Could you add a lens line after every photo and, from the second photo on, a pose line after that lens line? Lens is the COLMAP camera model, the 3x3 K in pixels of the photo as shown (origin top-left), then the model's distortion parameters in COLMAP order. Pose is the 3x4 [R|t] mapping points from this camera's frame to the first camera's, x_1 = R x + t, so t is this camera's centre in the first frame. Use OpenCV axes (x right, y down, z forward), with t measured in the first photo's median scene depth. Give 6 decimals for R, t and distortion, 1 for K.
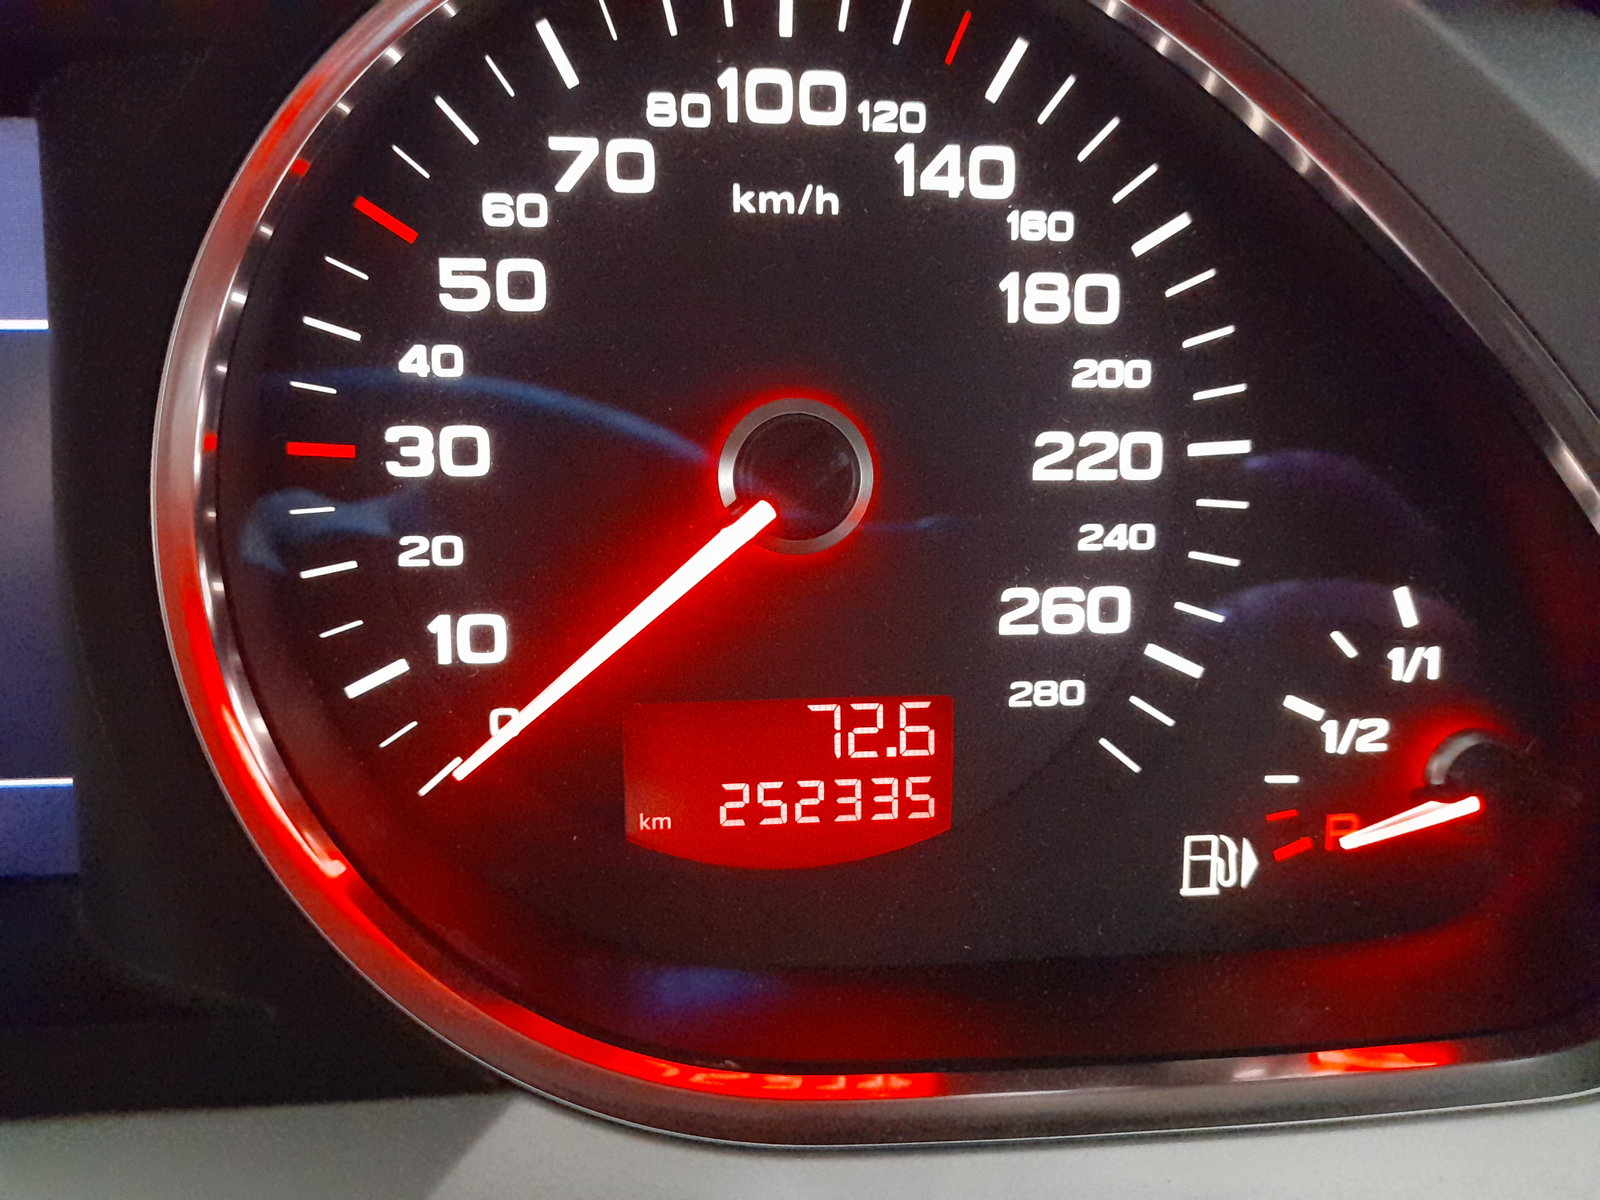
lens RADIAL K [[1179.1, 0, 783.9], [0, 1179.1, 636.1], [0, 0, 1]] dist [0.027305, -0.041774]
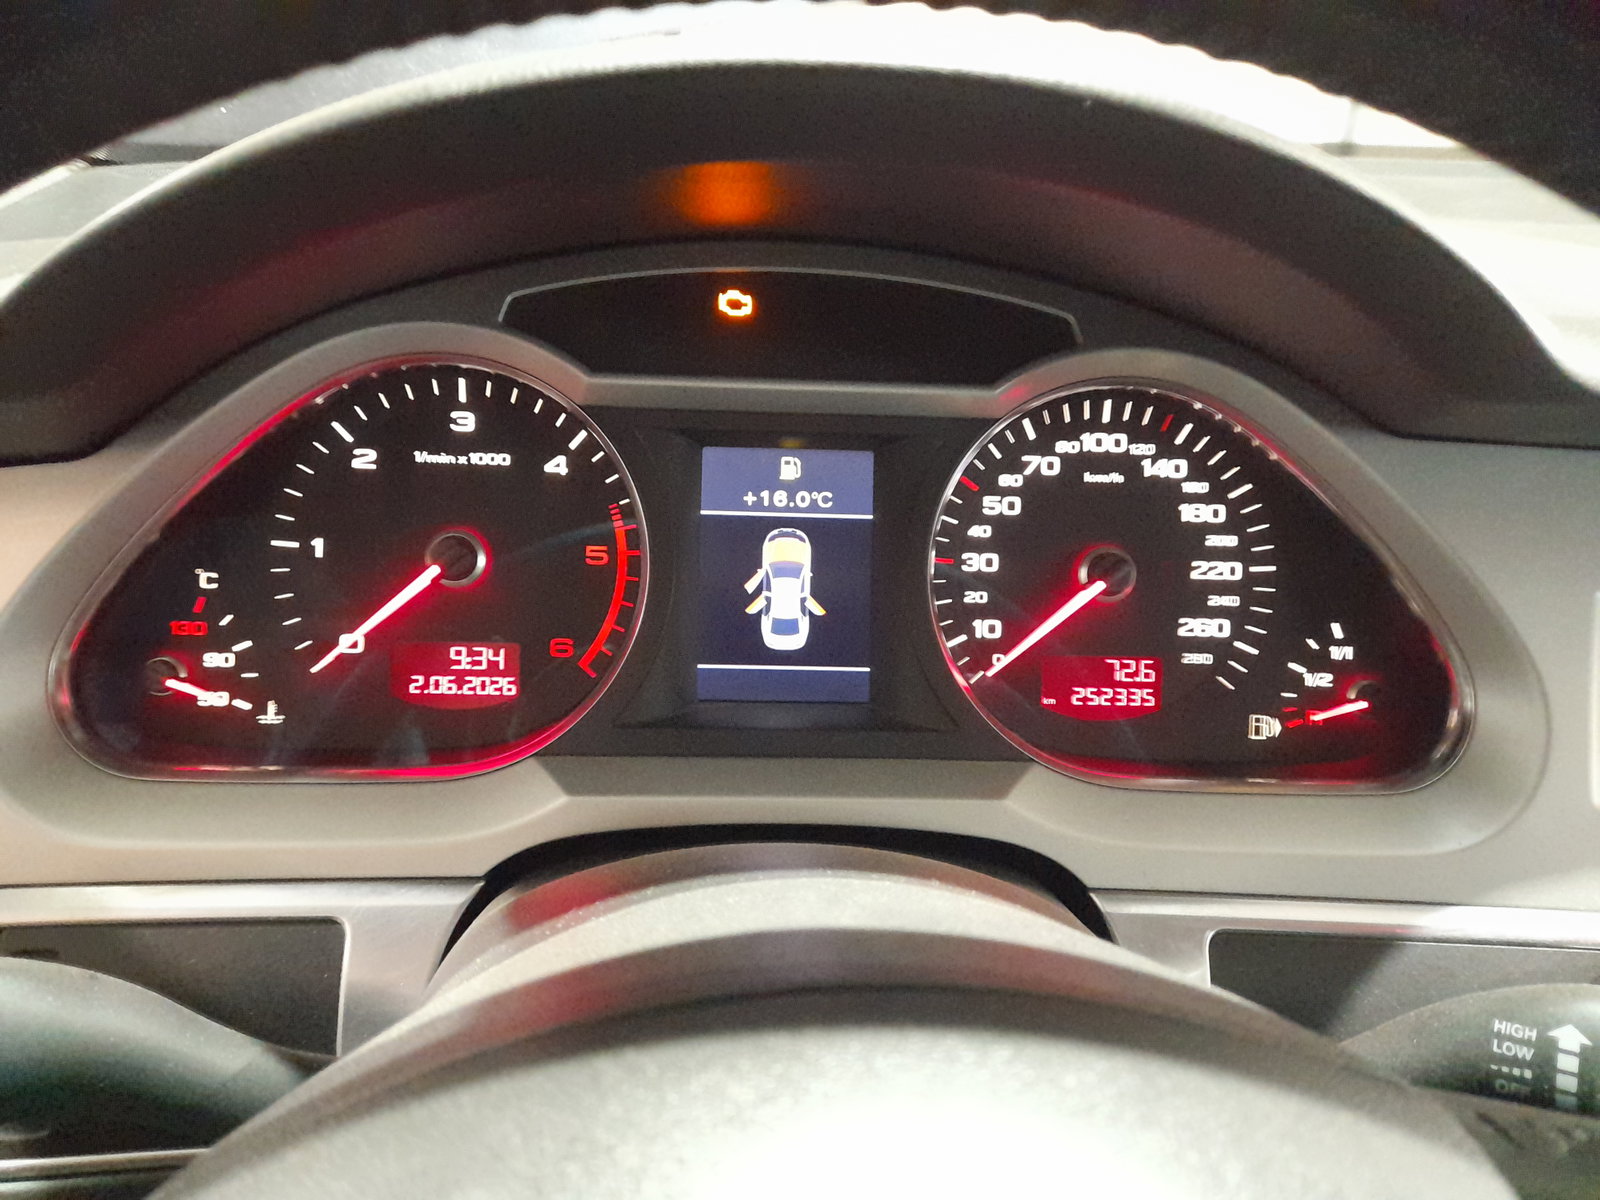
lens RADIAL K [[1179.1, 0, 800.8], [0, 1179.1, 640.9], [0, 0, 1]] dist [0.027305, -0.041774]
pose [[0.998247, 0.027842, -0.052228, -0.539376], [-0.033732, 0.992731, -0.115528, 0.353363], [0.048632, 0.117087, 0.991930, -1.713468]]
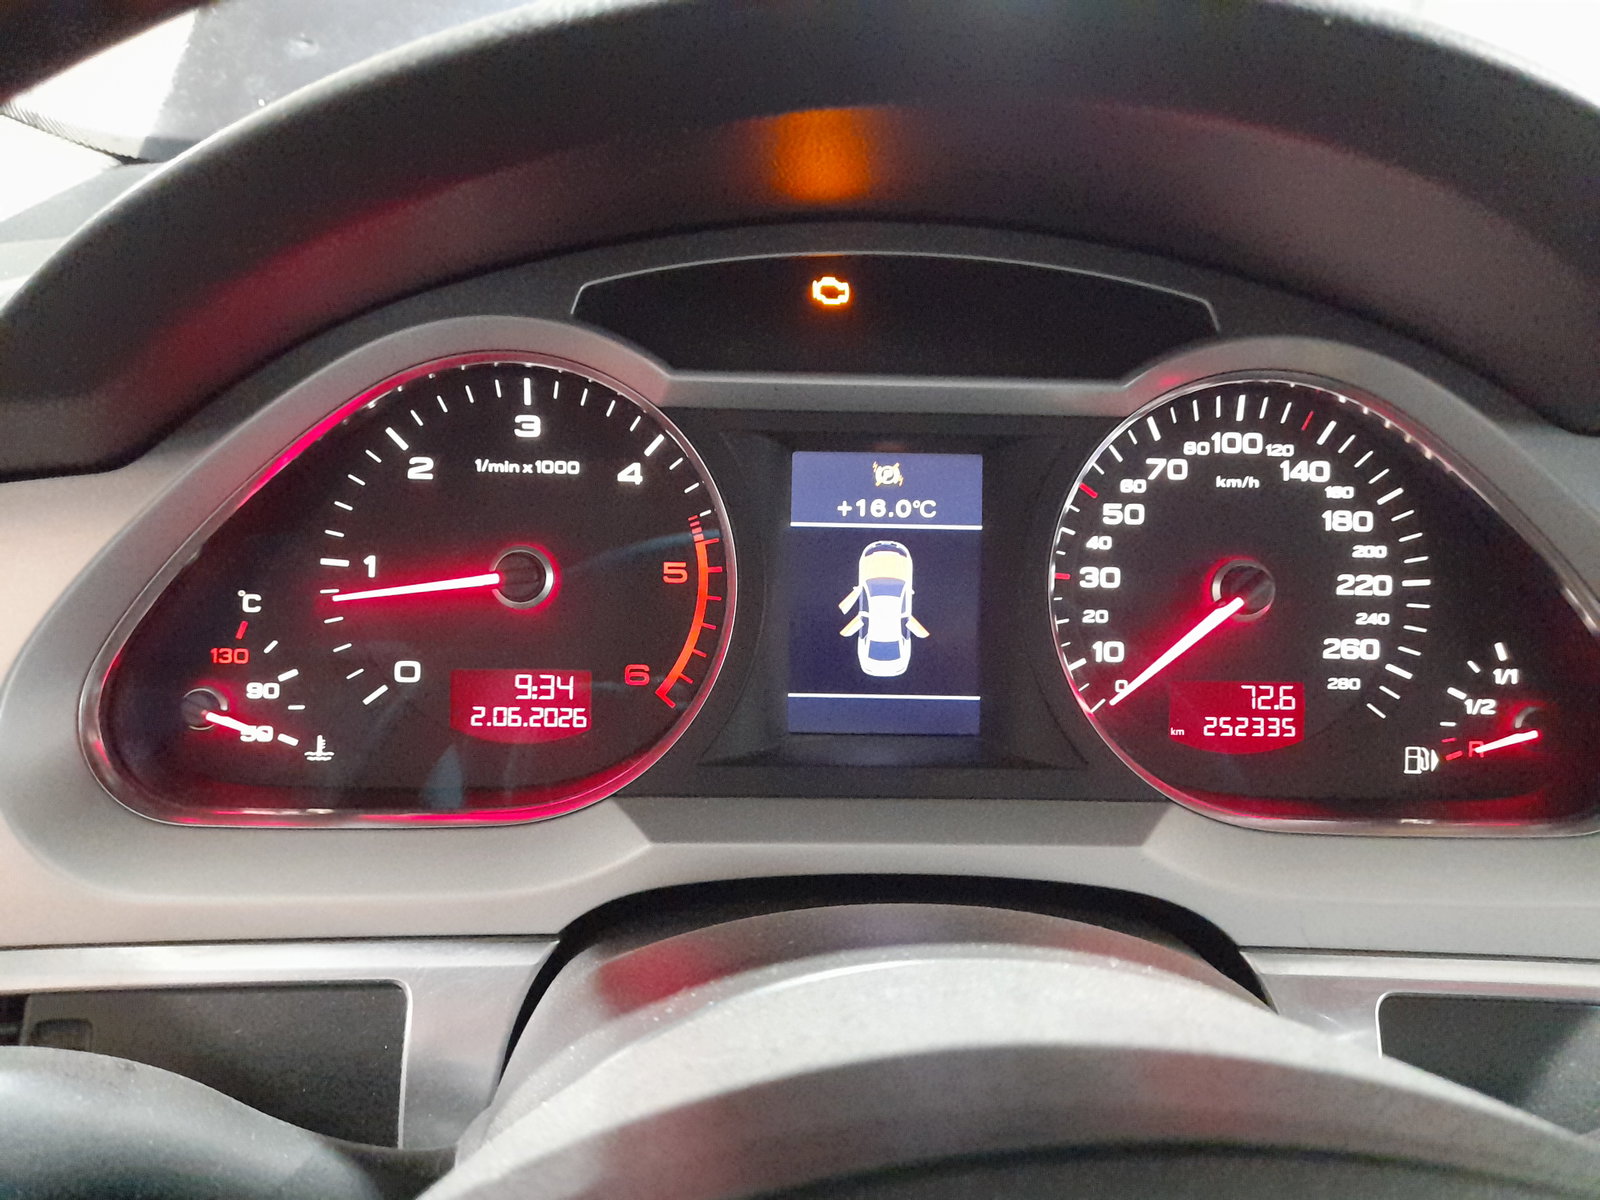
lens RADIAL K [[1179.1, 0, 795.3], [0, 1179.1, 646.1], [0, 0, 1]] dist [0.027305, -0.041774]
pose [[0.997012, 0.022580, -0.073874, -0.716652], [-0.031337, 0.992325, -0.119624, 0.299067], [0.070605, 0.121582, 0.990067, -1.467998]]
